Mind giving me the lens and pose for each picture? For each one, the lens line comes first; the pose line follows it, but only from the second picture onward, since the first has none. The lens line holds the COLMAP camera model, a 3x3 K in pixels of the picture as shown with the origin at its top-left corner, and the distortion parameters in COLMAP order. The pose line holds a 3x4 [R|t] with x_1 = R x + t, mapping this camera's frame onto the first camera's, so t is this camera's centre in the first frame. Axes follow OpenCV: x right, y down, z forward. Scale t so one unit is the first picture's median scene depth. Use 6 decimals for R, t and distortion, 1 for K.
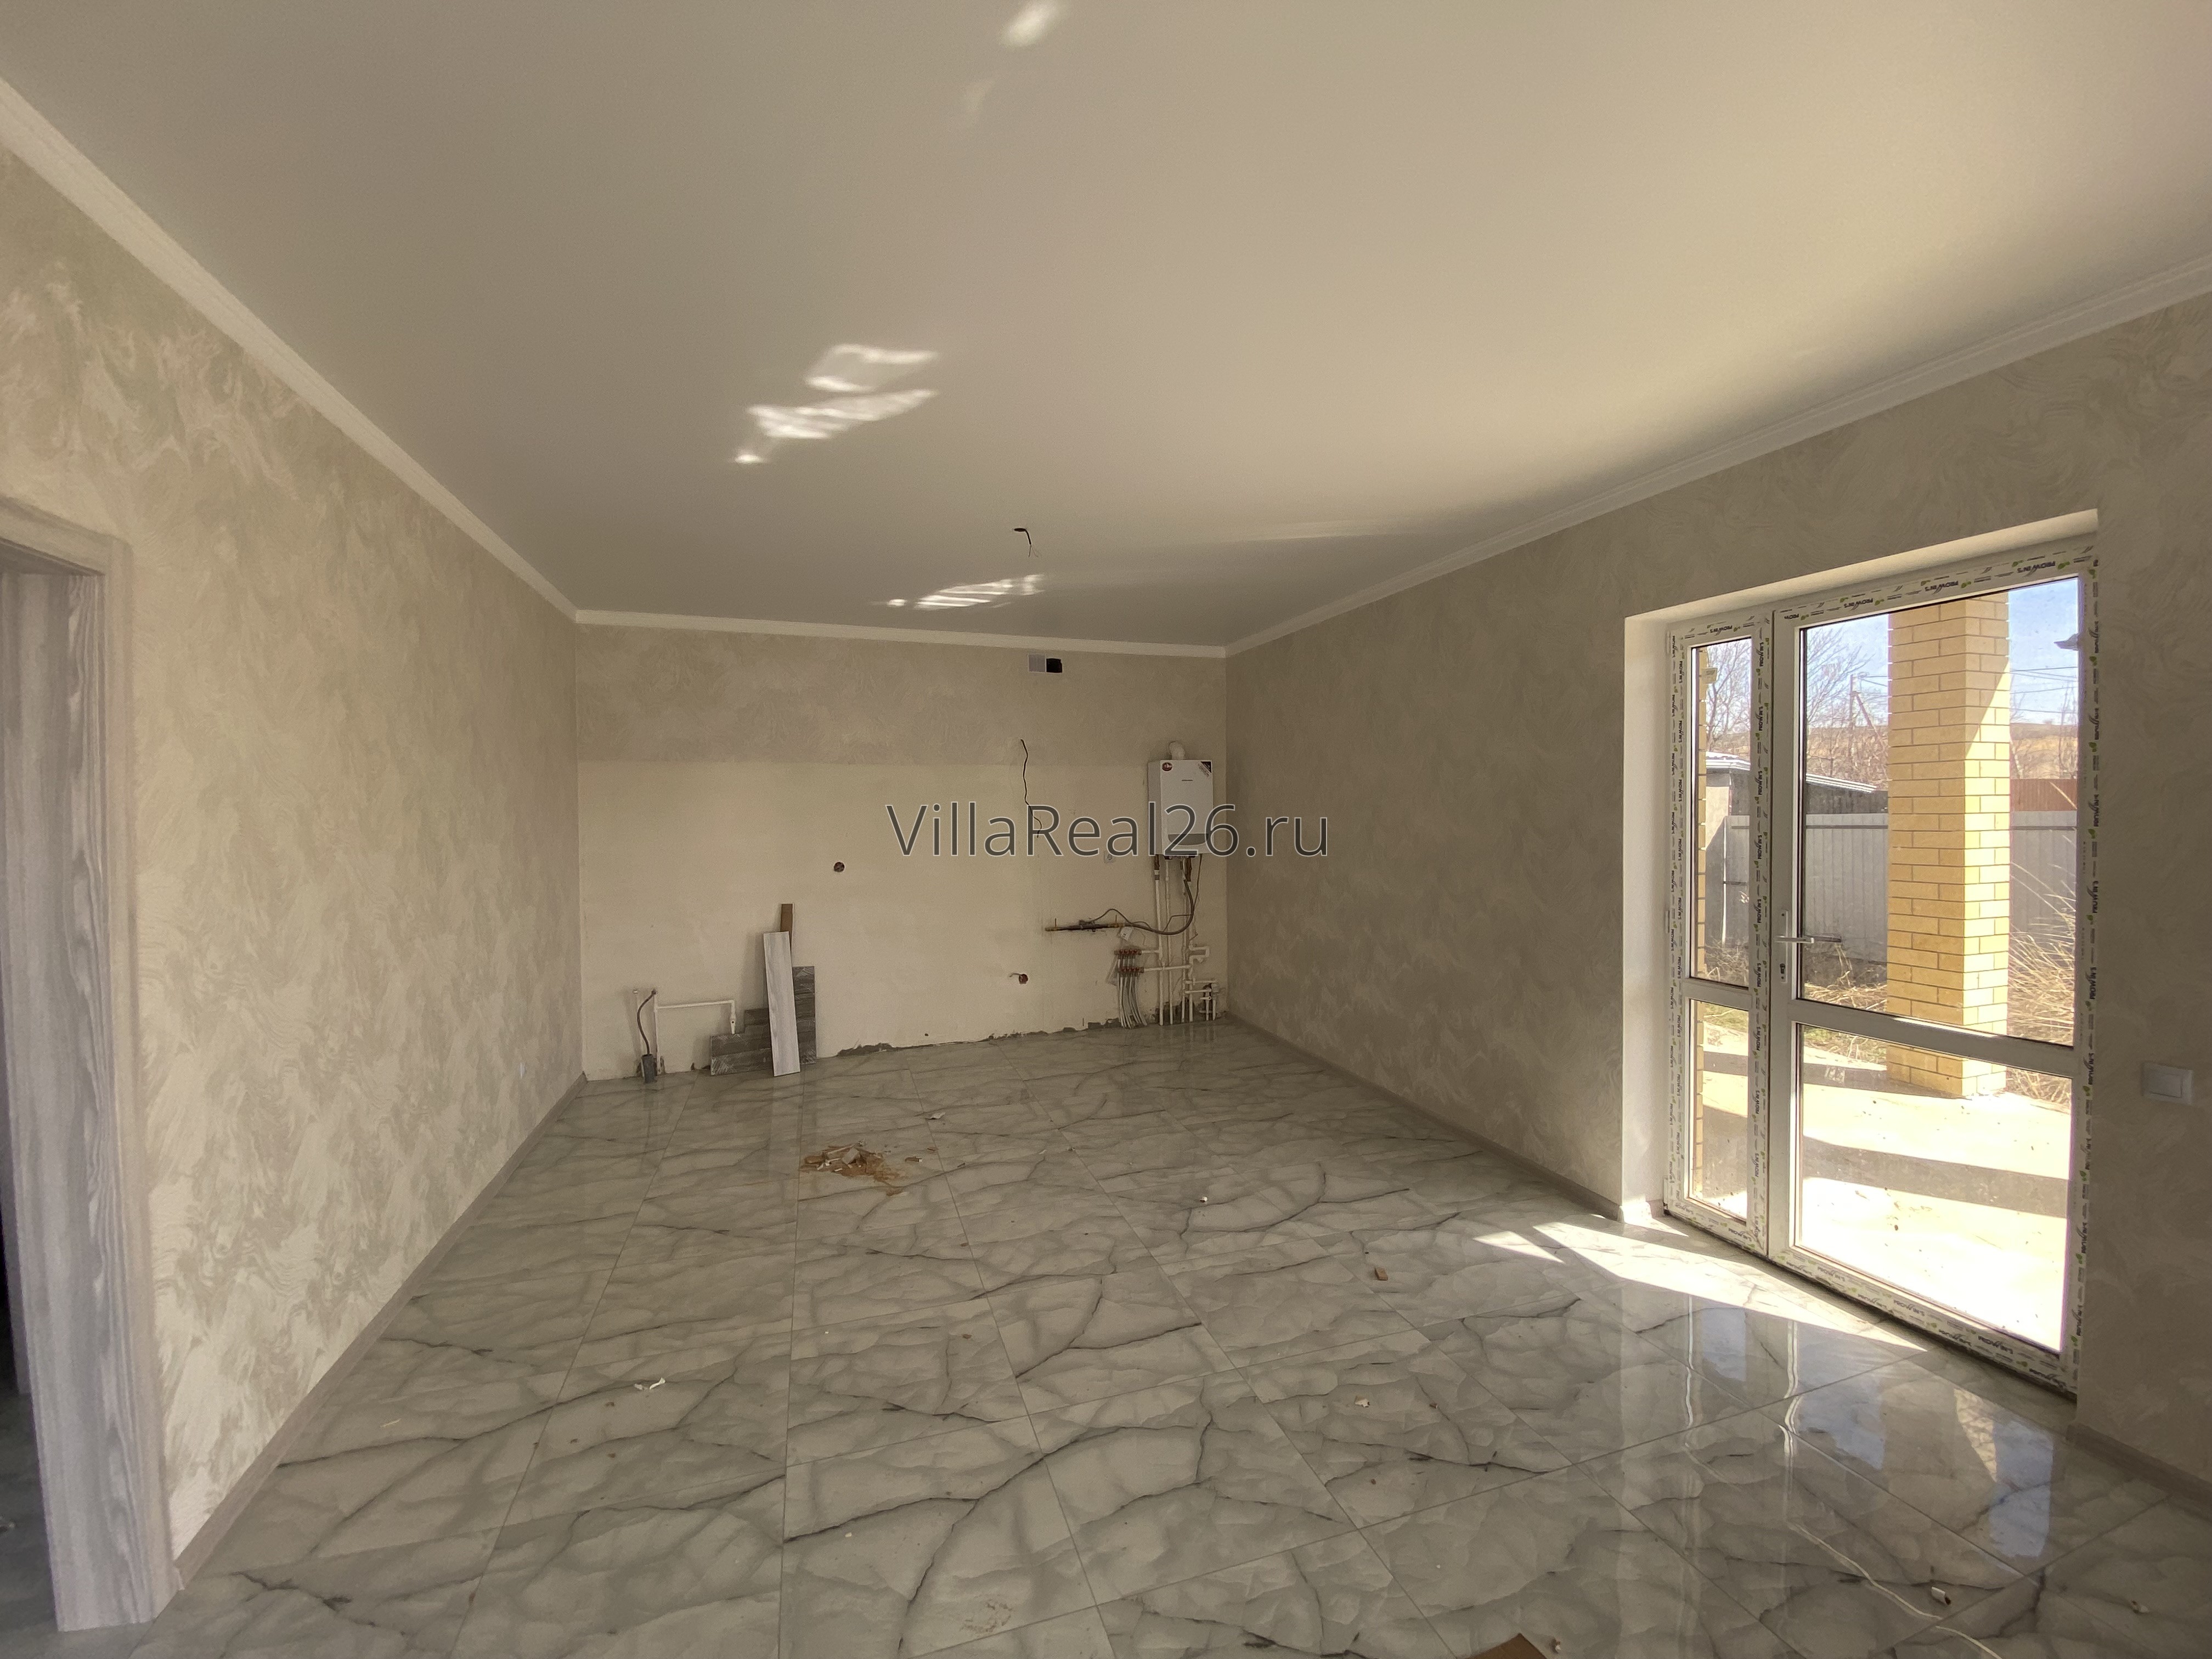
lens RADIAL K [[896.4, 0, 1106.0], [0, 896.4, 829.5], [0, 0, 1]] dist [0.018172, -0.019771]
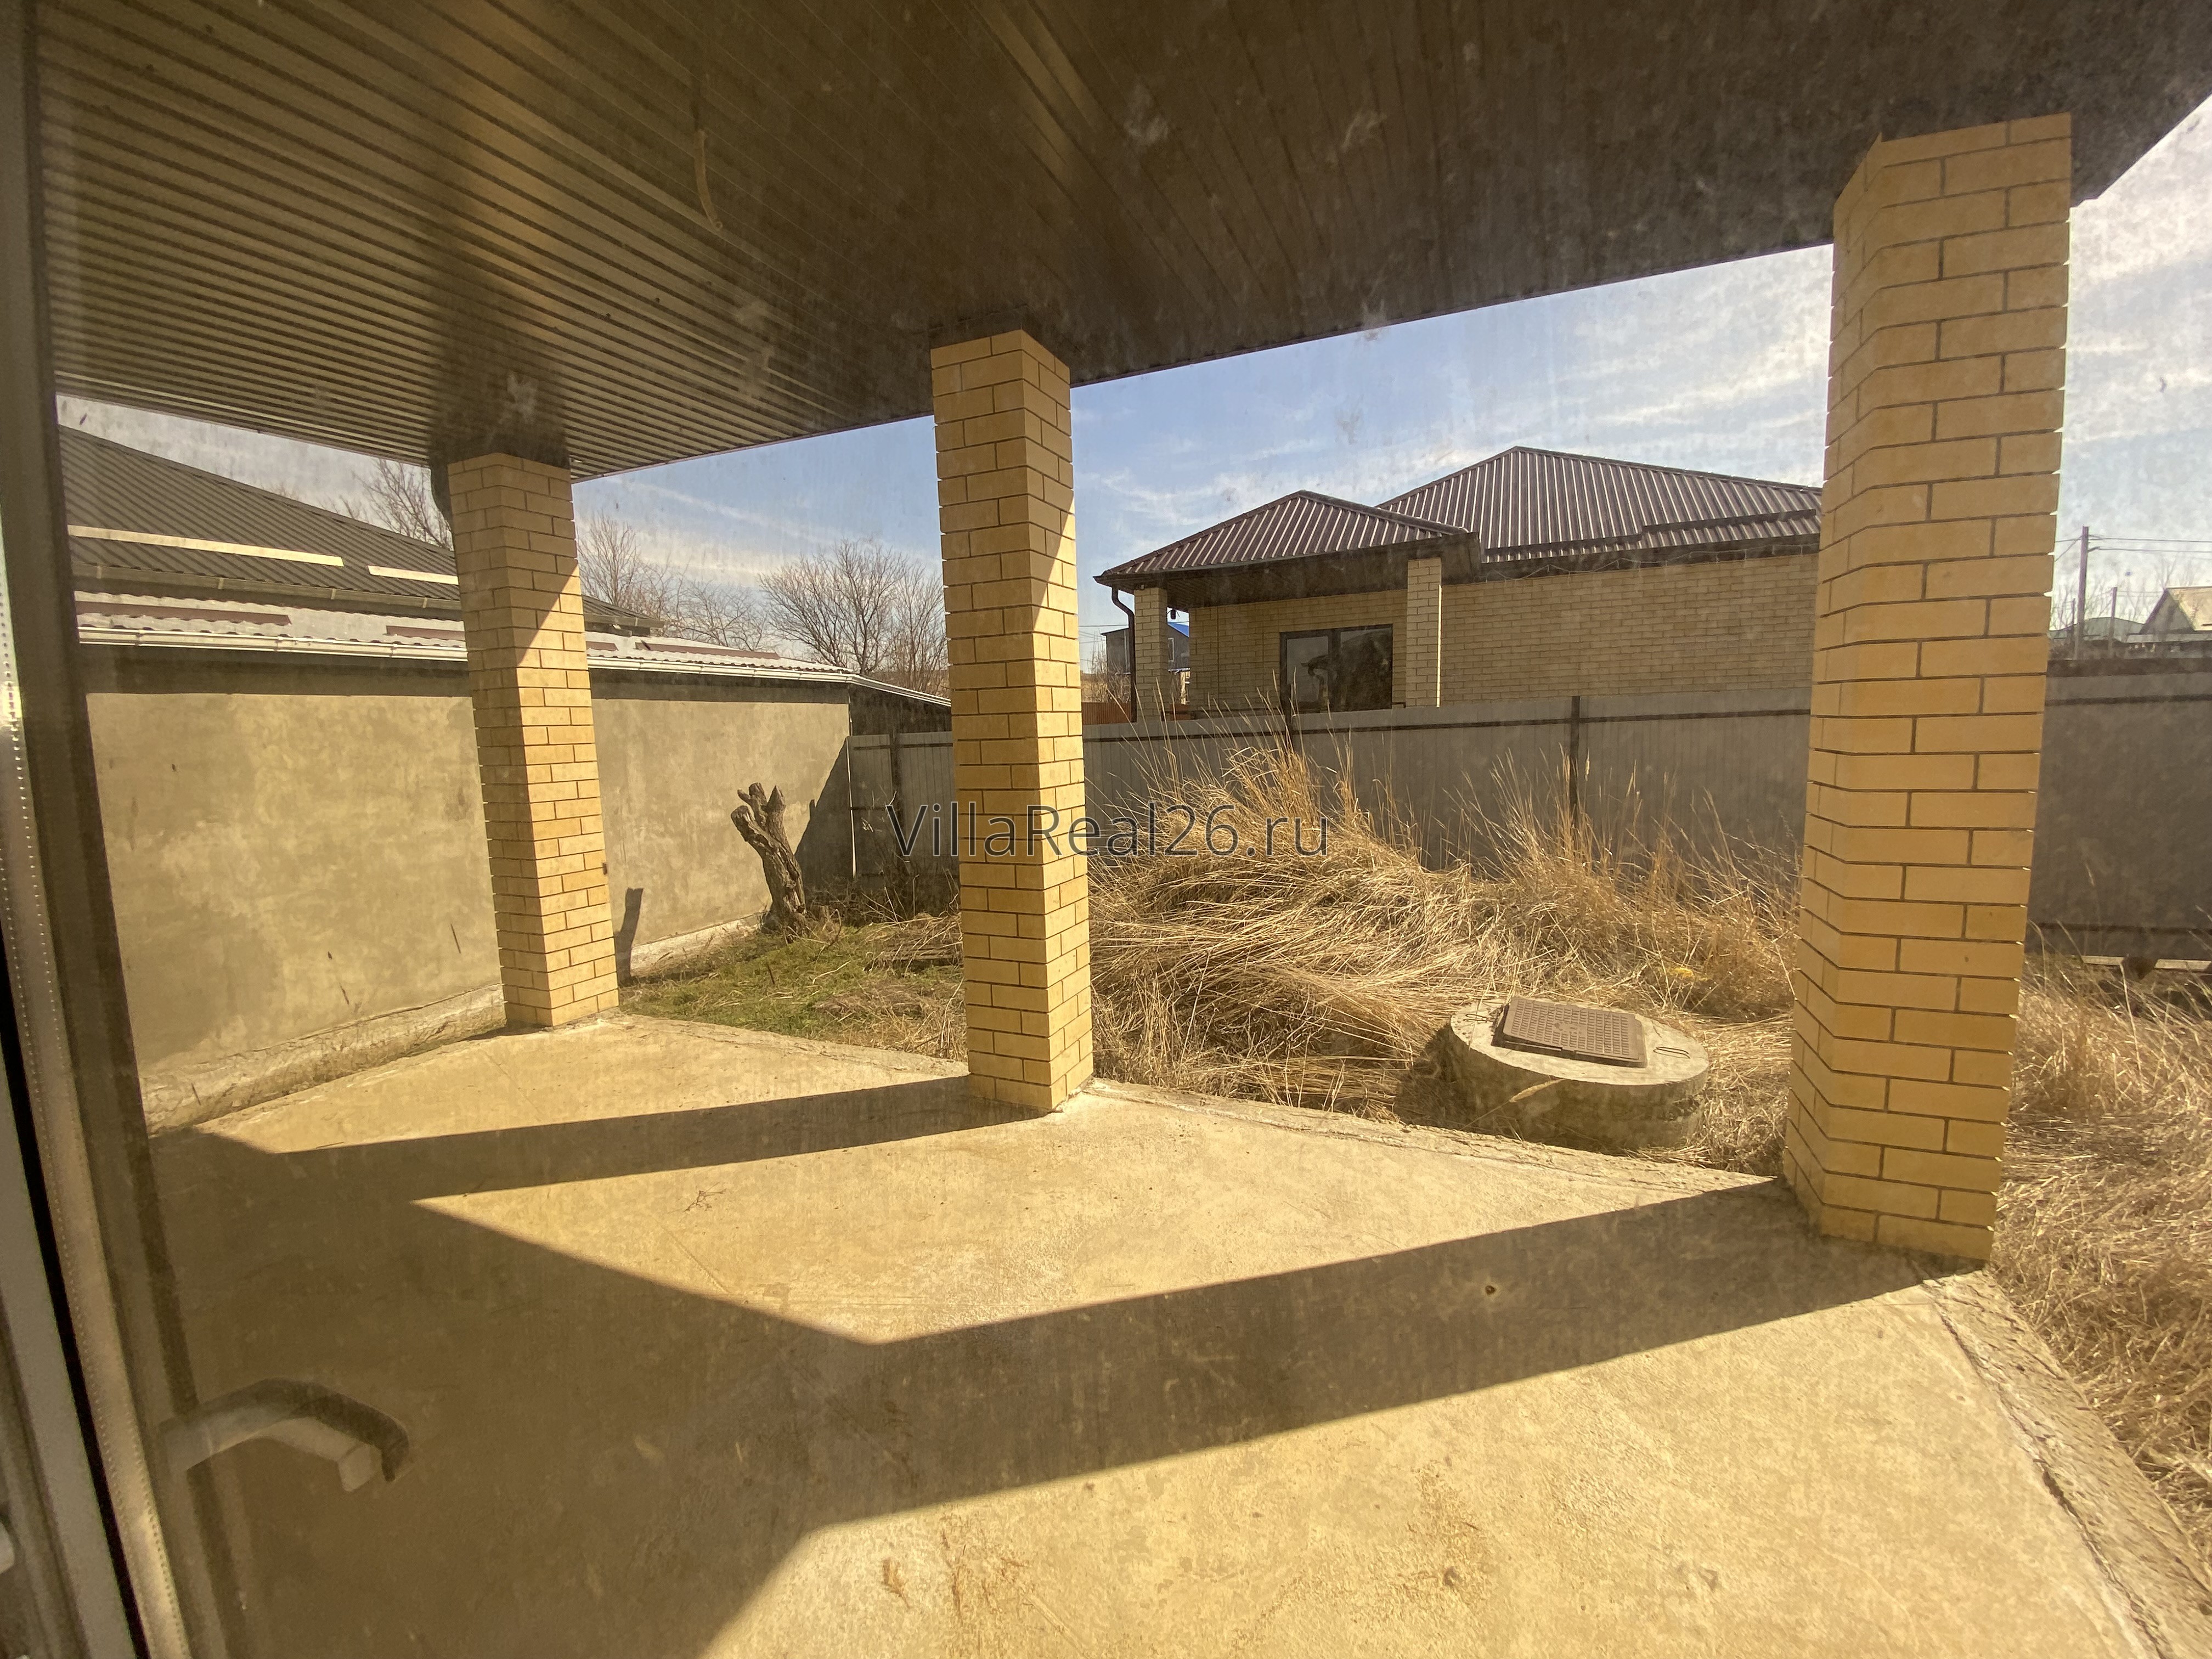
lens RADIAL K [[896.4, 0, 1106.0], [0, 896.4, 829.5], [0, 0, 1]] dist [0.018172, -0.019771]
pose [[0.669374, -0.093678, 0.736996, 0.729695], [0.038513, 0.995060, 0.091501, 0.016763], [-0.741927, -0.032865, 0.669675, 0.757056]]
